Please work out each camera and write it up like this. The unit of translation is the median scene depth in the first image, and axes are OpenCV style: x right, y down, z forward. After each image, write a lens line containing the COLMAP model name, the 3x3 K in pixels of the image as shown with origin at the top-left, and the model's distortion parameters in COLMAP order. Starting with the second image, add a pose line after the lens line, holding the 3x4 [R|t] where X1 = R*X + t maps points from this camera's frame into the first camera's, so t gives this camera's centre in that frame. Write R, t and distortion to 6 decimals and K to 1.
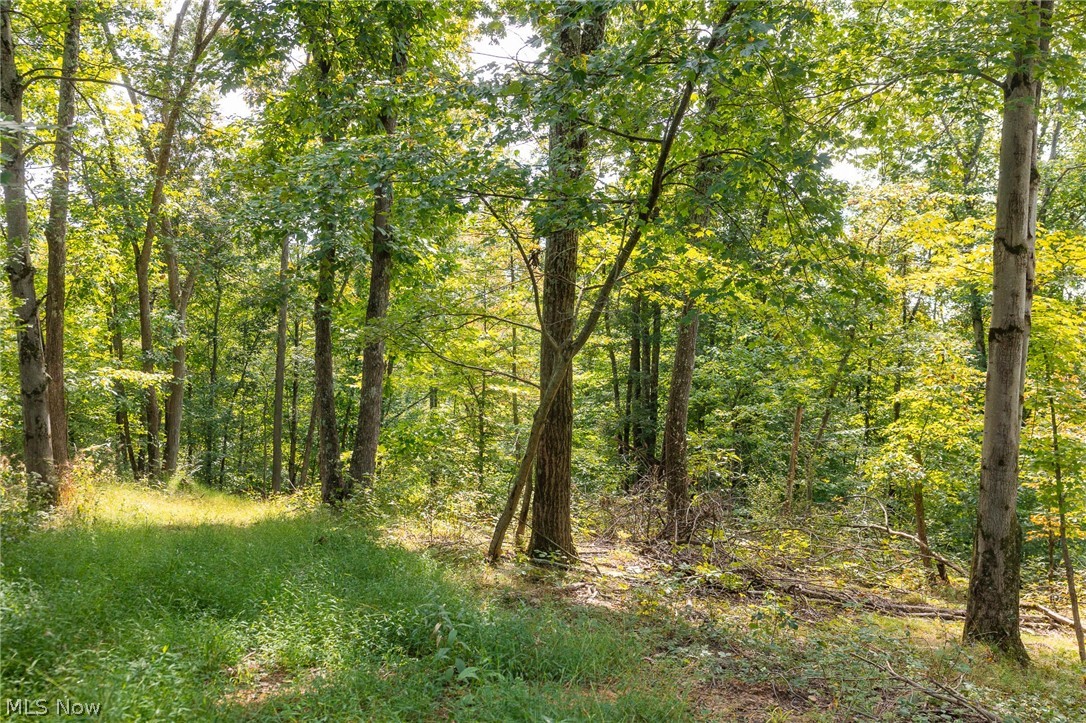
lens RADIAL K [[1114.4, 0, 543.0], [0, 1114.4, 361.5], [0, 0, 1]] dist [0.004855, -0.000695]
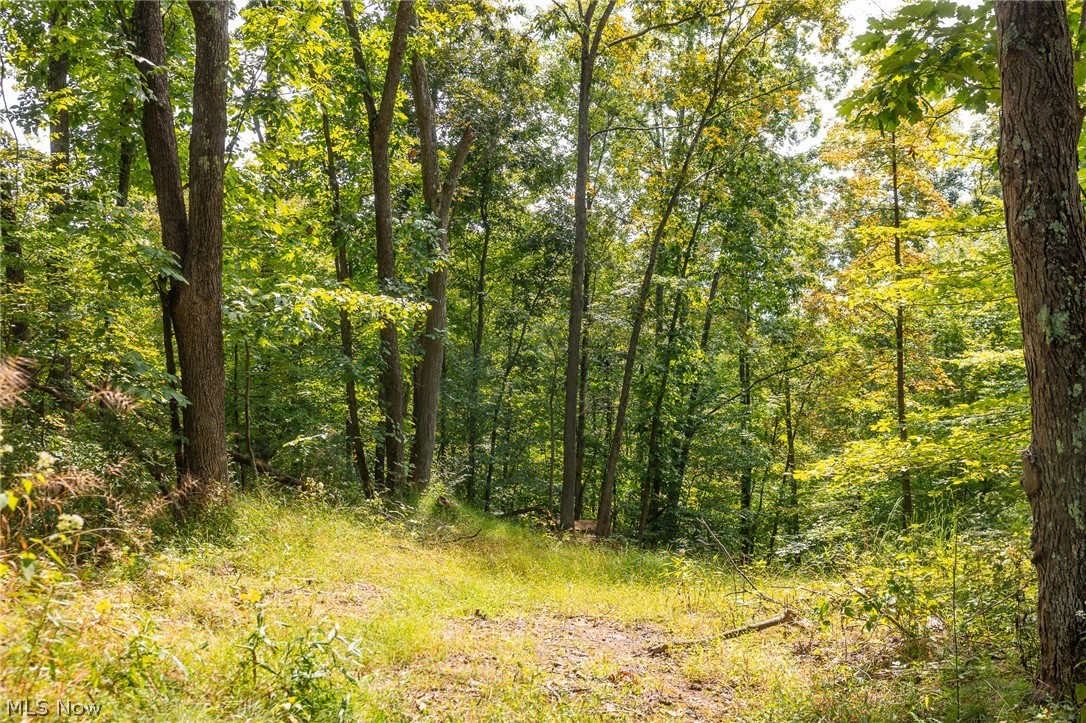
lens RADIAL K [[1114.4, 0, 543.0], [0, 1114.4, 361.5], [0, 0, 1]] dist [0.004855, -0.000695]
pose [[0.978222, 0.006710, -0.207451, -0.147570], [-0.008871, 0.999916, -0.009490, 0.038318], [0.207370, 0.011123, 0.978199, 0.430536]]
